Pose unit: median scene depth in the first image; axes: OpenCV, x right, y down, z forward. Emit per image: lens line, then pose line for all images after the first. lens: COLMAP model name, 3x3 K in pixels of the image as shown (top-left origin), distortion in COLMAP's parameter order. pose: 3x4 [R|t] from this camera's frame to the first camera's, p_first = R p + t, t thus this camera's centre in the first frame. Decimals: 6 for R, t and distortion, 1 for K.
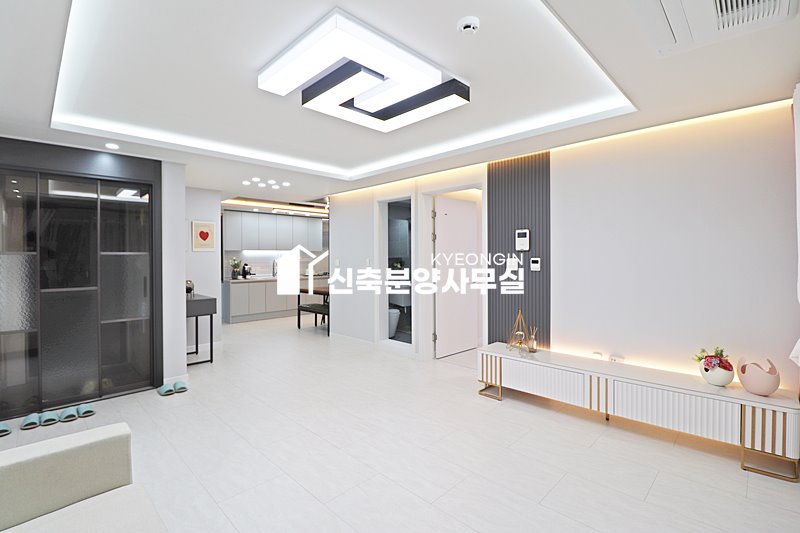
lens RADIAL K [[369.4, 0, 400.5], [0, 369.4, 259.0], [0, 0, 1]] dist [0.001346, -0.013866]
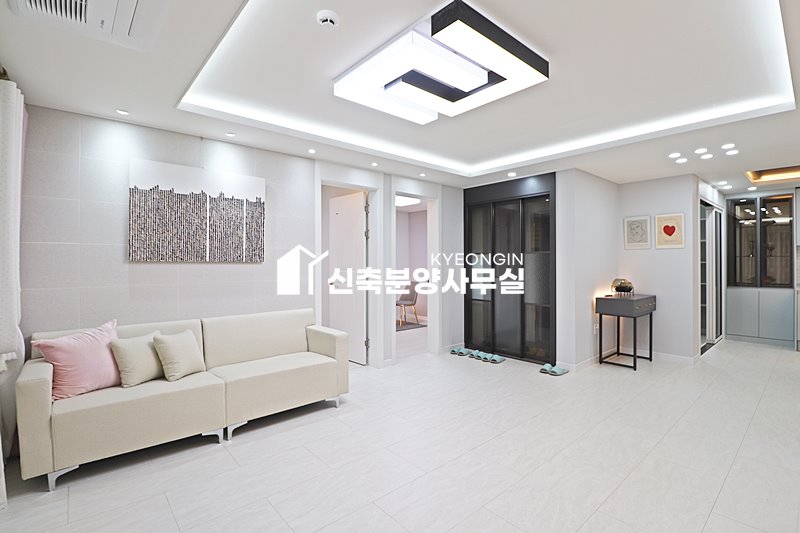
lens RADIAL K [[376.4, 0, 398.4], [0, 376.4, 258.7], [0, 0, 1]] dist [0.001176, -0.014802]
pose [[-0.079369, -0.000876, -0.996845, 0.588781], [-0.003563, 0.999993, -0.000595, 0.009362], [0.996839, 0.003504, -0.079372, 0.628330]]
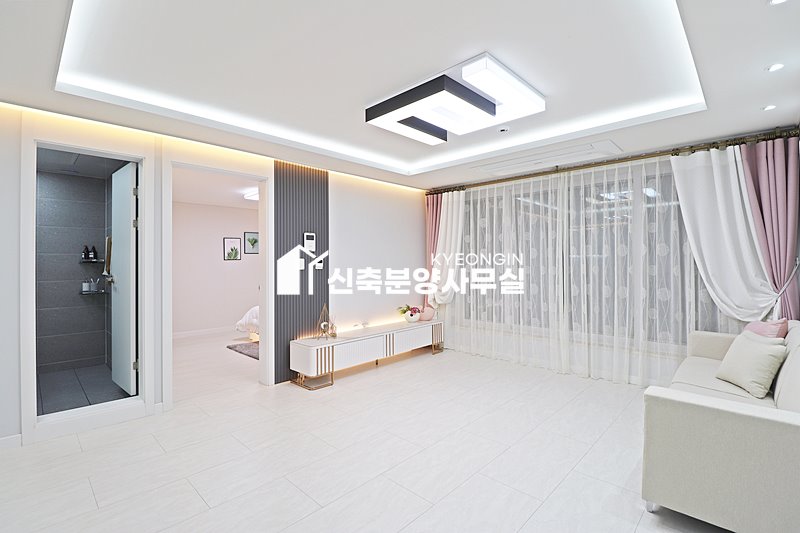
lens RADIAL K [[369.4, 0, 400.5], [0, 369.4, 259.0], [0, 0, 1]] dist [0.001346, -0.013866]
pose [[-0.009047, 0.010004, 0.999909, -0.812938], [0.004141, 0.999942, -0.009967, 0.012610], [-0.999950, 0.004051, -0.009088, 0.758419]]
